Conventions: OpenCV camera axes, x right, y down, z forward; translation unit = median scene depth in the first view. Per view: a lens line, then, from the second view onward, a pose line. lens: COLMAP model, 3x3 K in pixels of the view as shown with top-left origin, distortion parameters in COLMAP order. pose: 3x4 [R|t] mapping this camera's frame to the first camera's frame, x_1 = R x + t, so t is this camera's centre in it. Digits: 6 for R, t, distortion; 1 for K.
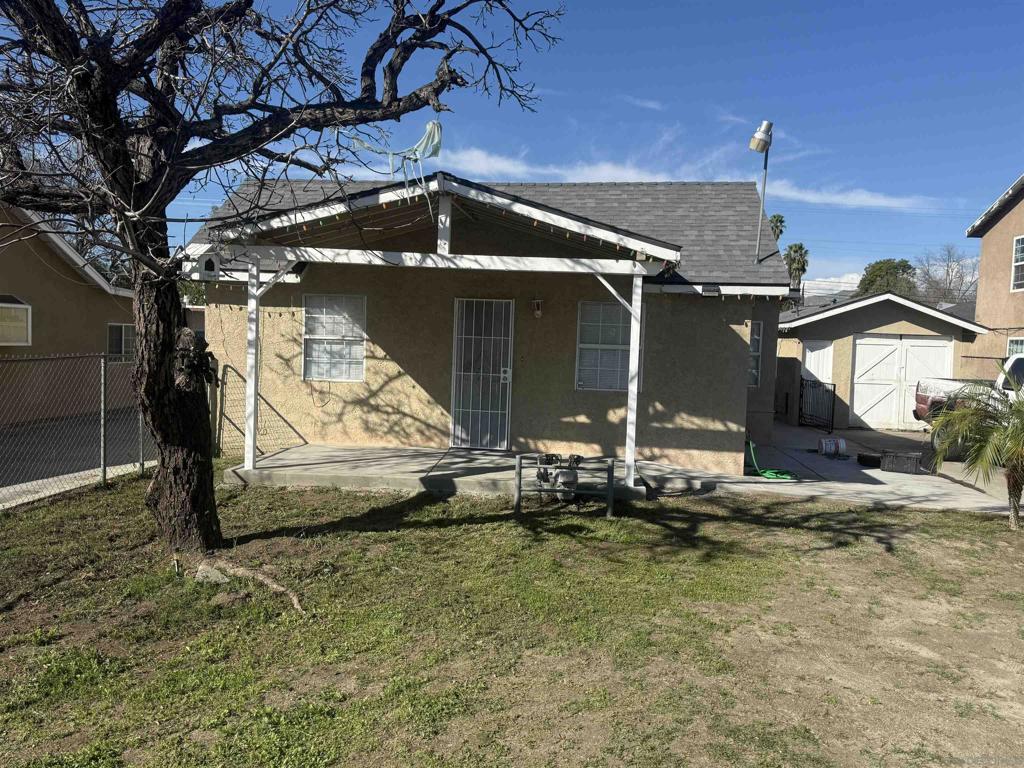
lens RADIAL K [[809.4, 0, 511.7], [0, 809.4, 382.2], [0, 0, 1]] dist [0.160906, -0.001892]
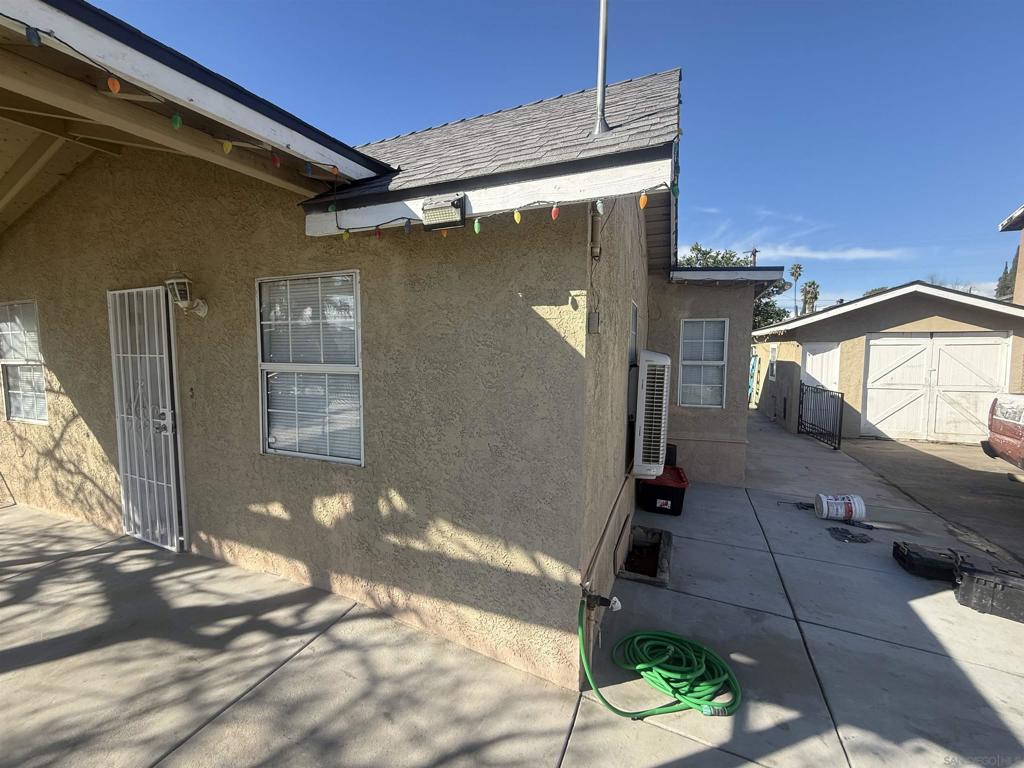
lens RADIAL K [[409.3, 0, 508.6], [0, 409.3, 385.3], [0, 0, 1]] dist [0.017970, 0.000481]
pose [[0.954680, -0.008532, -0.297511, 0.298437], [0.017674, 0.999450, 0.028053, -0.037563], [0.297108, -0.032040, 0.954306, 0.780352]]
